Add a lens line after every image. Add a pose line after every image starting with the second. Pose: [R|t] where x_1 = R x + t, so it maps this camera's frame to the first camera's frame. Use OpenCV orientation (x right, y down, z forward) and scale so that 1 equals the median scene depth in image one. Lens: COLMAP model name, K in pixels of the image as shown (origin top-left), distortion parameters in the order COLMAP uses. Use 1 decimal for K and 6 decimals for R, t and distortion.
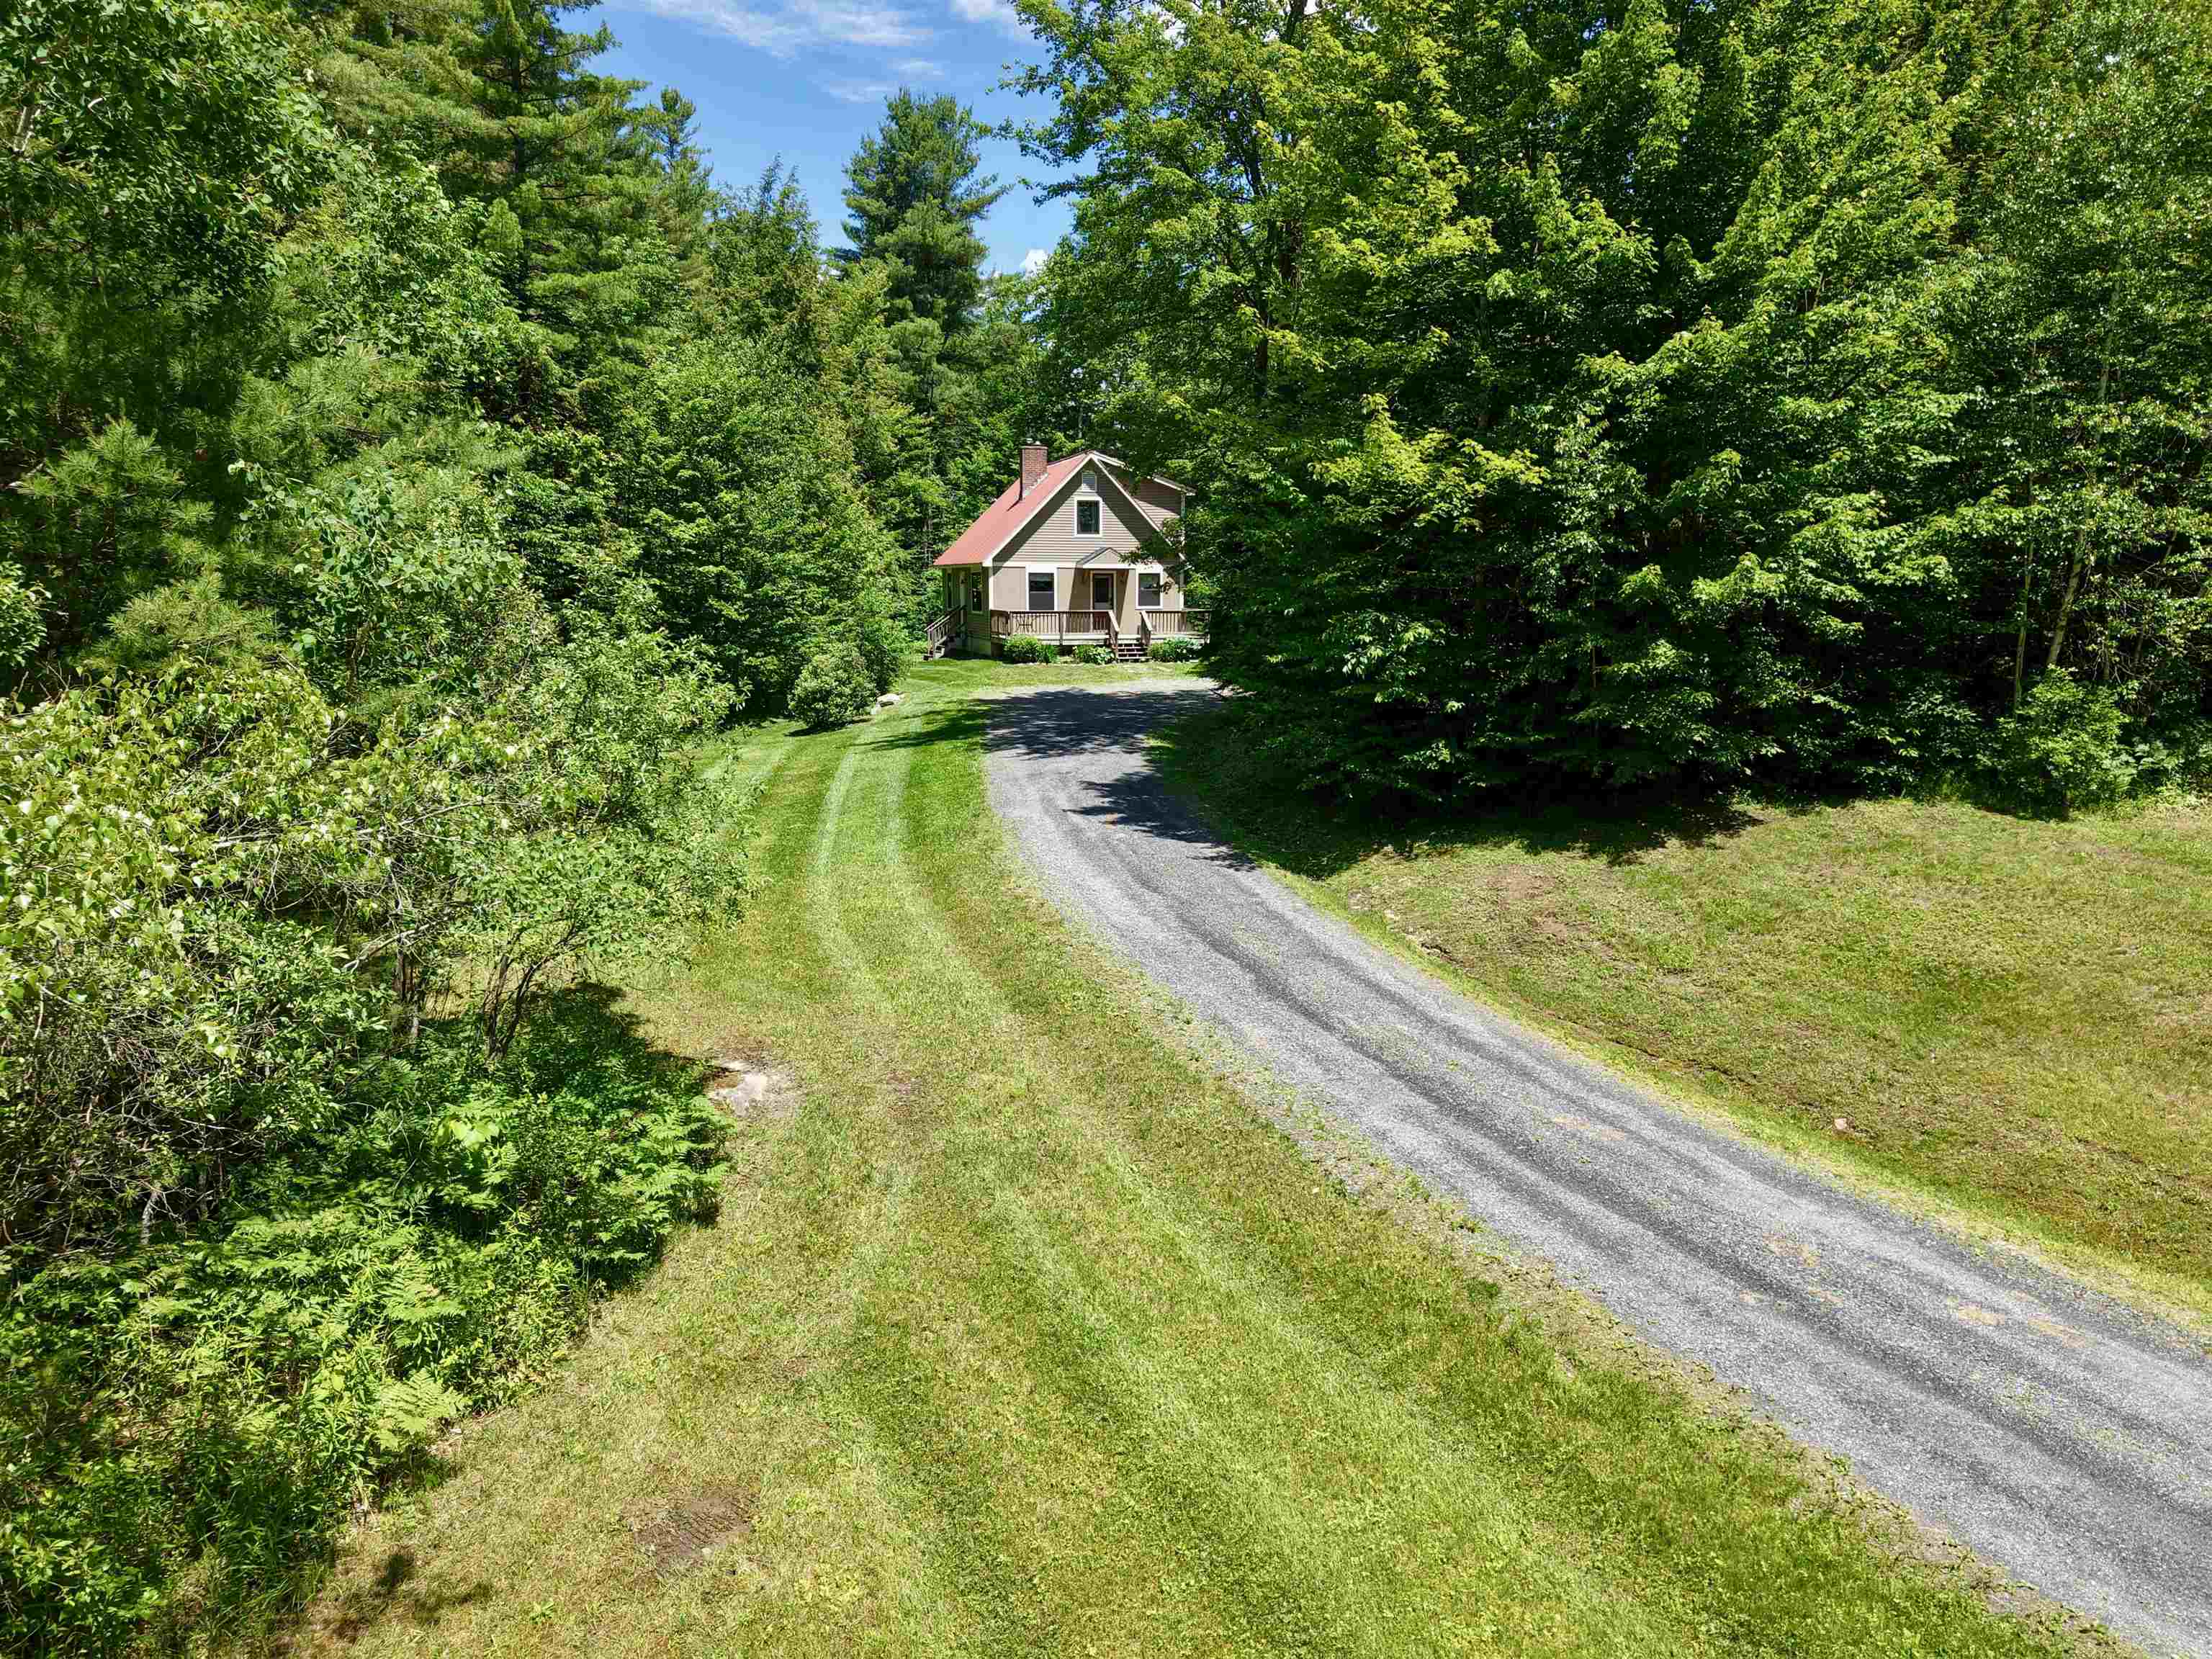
lens RADIAL K [[1468.9, 0, 1107.8], [0, 1468.9, 839.2], [0, 0, 1]] dist [-0.016208, 0.011693]
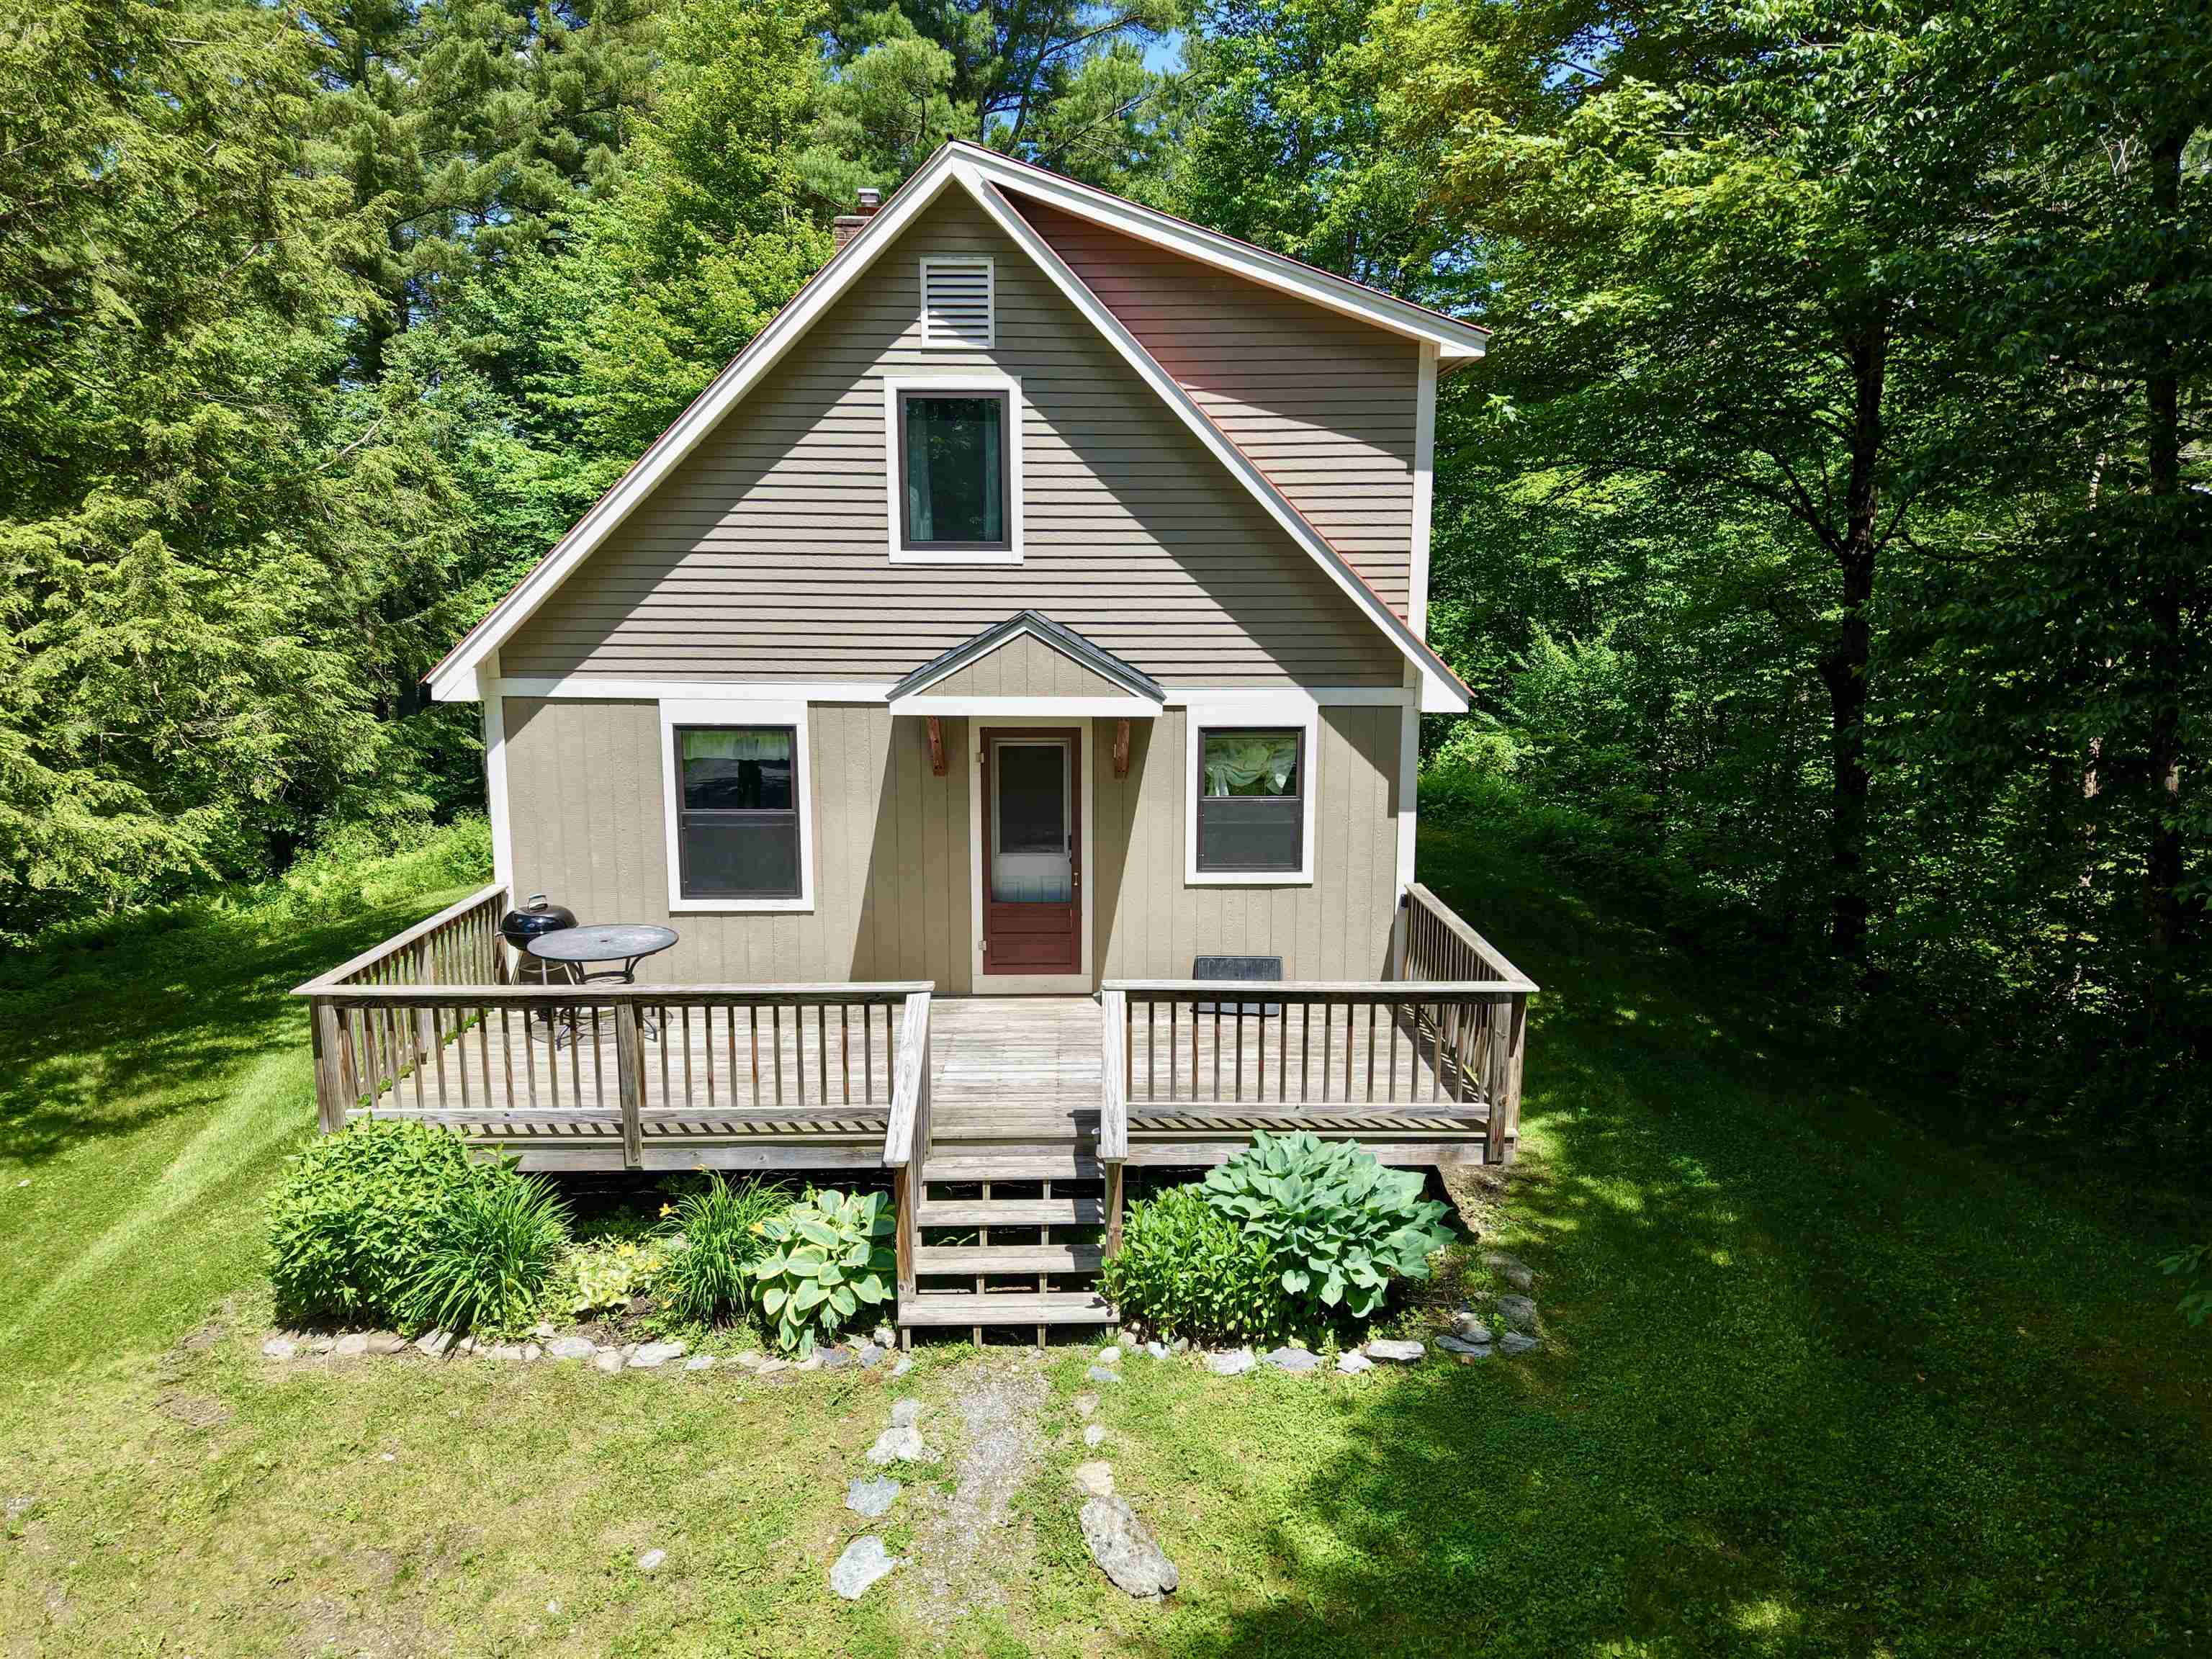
lens RADIAL K [[1468.9, 0, 1099.1], [0, 1468.9, 845.5], [0, 0, 1]] dist [-0.016208, 0.011693]
pose [[0.969938, 0.045246, -0.239109, 0.060049], [-0.043648, 0.998975, 0.011975, -0.169008], [0.239406, -0.001179, 0.970919, 0.801479]]
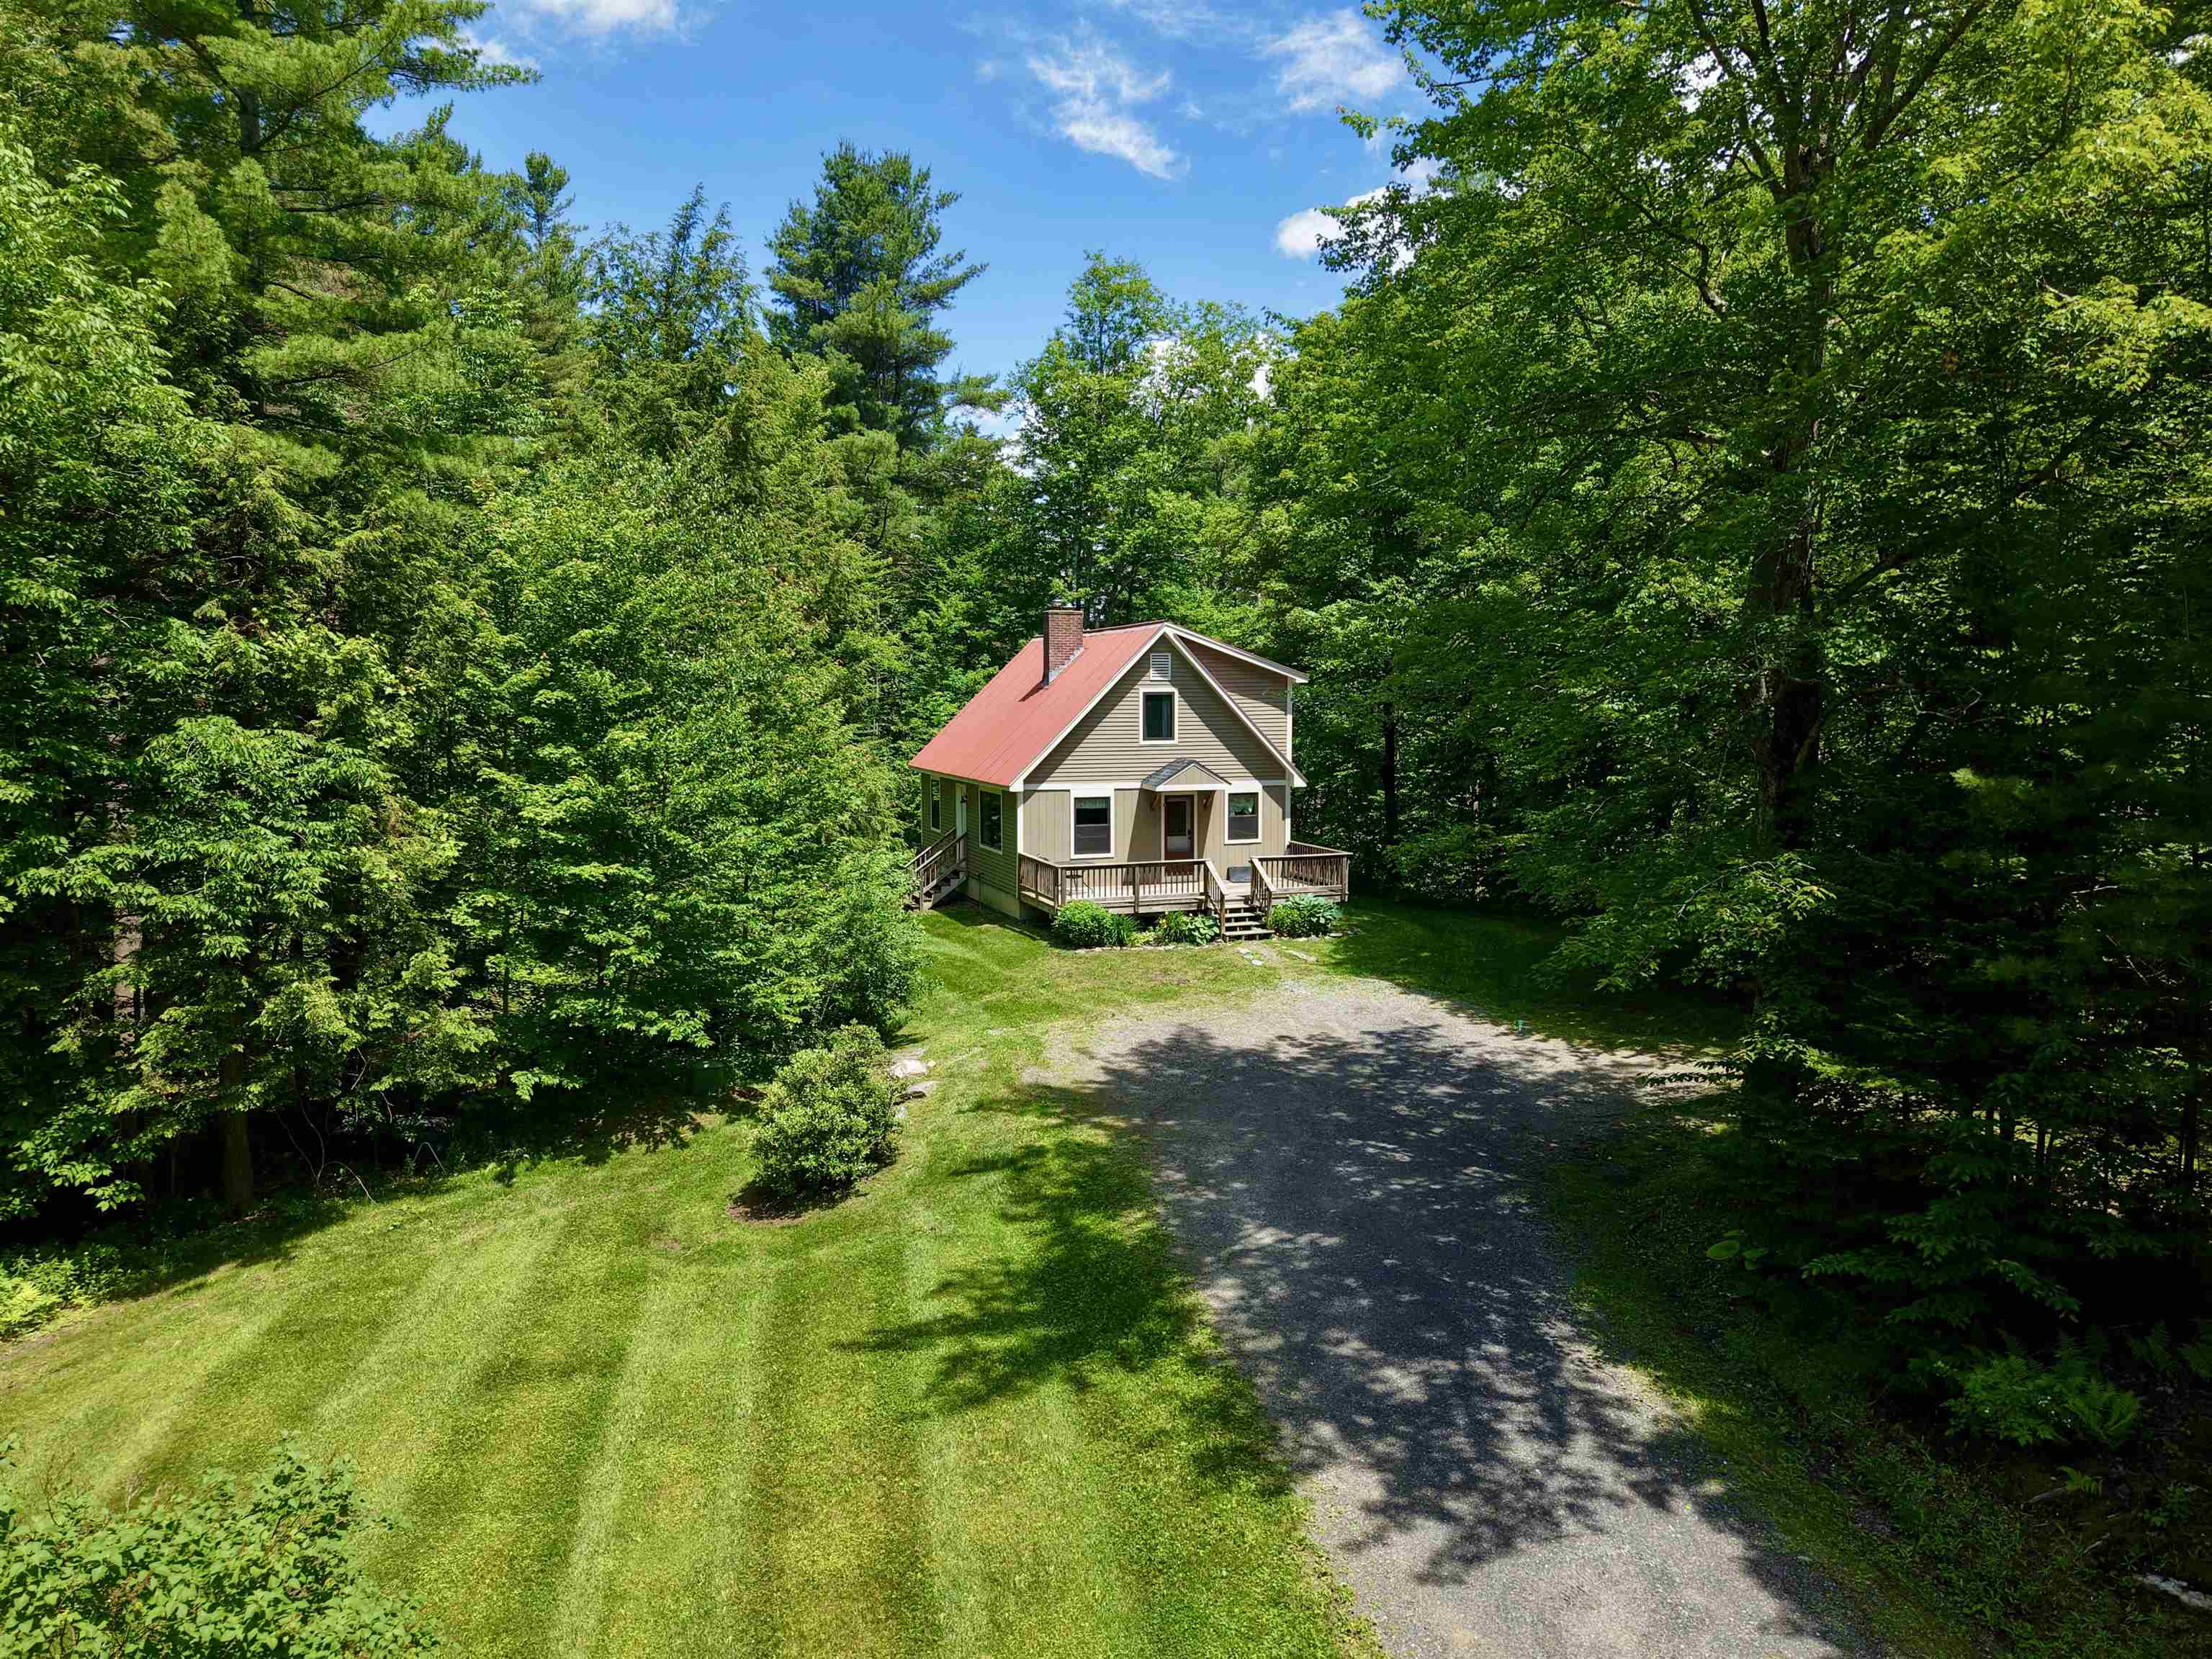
lens RADIAL K [[1468.9, 0, 1116.1], [0, 1468.9, 821.5], [0, 0, 1]] dist [-0.016208, 0.011693]
pose [[0.996047, -0.014163, 0.087696, -0.093632], [0.021470, 0.996323, -0.082949, -0.114605], [-0.086199, 0.084503, 0.992688, 0.329496]]
